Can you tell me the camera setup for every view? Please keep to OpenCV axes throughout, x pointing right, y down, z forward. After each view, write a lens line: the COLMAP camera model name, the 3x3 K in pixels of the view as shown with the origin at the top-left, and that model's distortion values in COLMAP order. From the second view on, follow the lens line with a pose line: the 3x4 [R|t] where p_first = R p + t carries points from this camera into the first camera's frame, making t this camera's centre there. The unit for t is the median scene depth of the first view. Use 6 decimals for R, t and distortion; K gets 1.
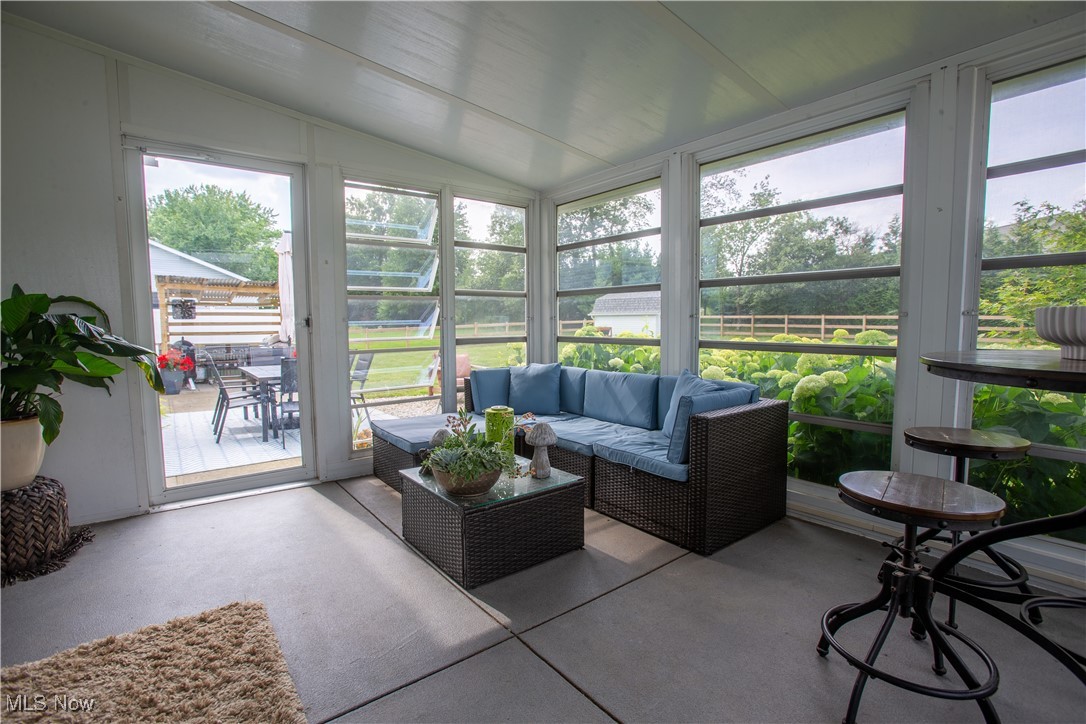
lens RADIAL K [[508.9, 0, 543.0], [0, 508.9, 362.0], [0, 0, 1]] dist [-0.078865, 0.035568]
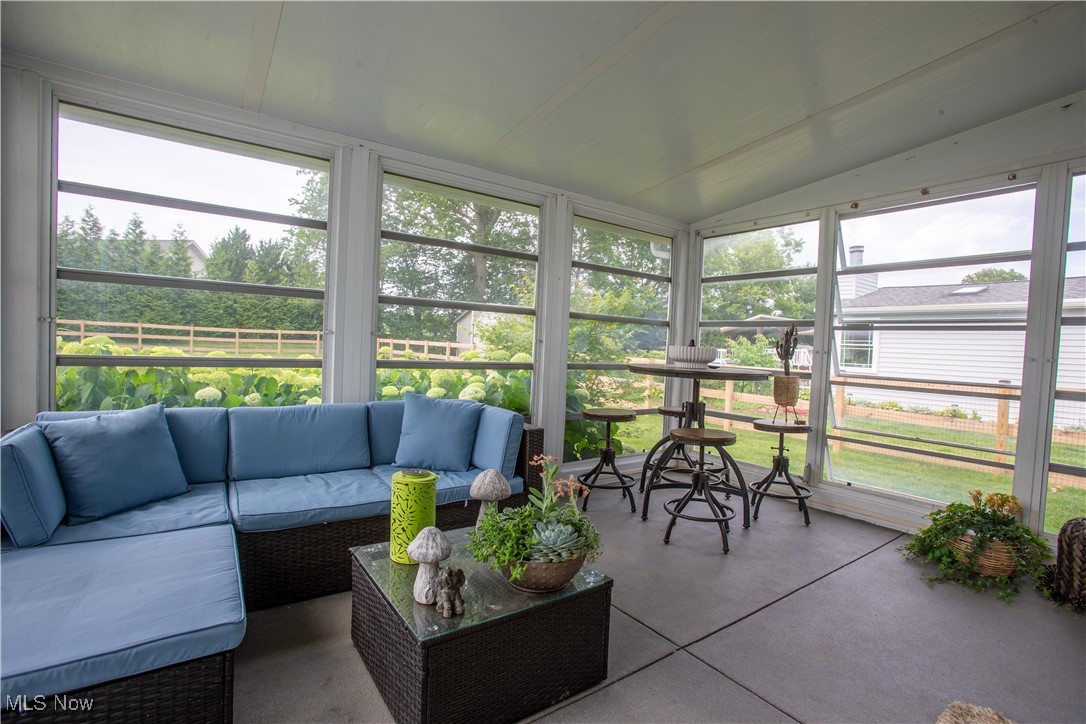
lens RADIAL K [[508.9, 0, 543.0], [0, 508.9, 362.0], [0, 0, 1]] dist [-0.078865, 0.035568]
pose [[0.184053, -0.018263, 0.982747, -0.214048], [0.034605, 0.999328, 0.012090, -0.017543], [-0.982307, 0.031783, 0.184561, 0.219516]]
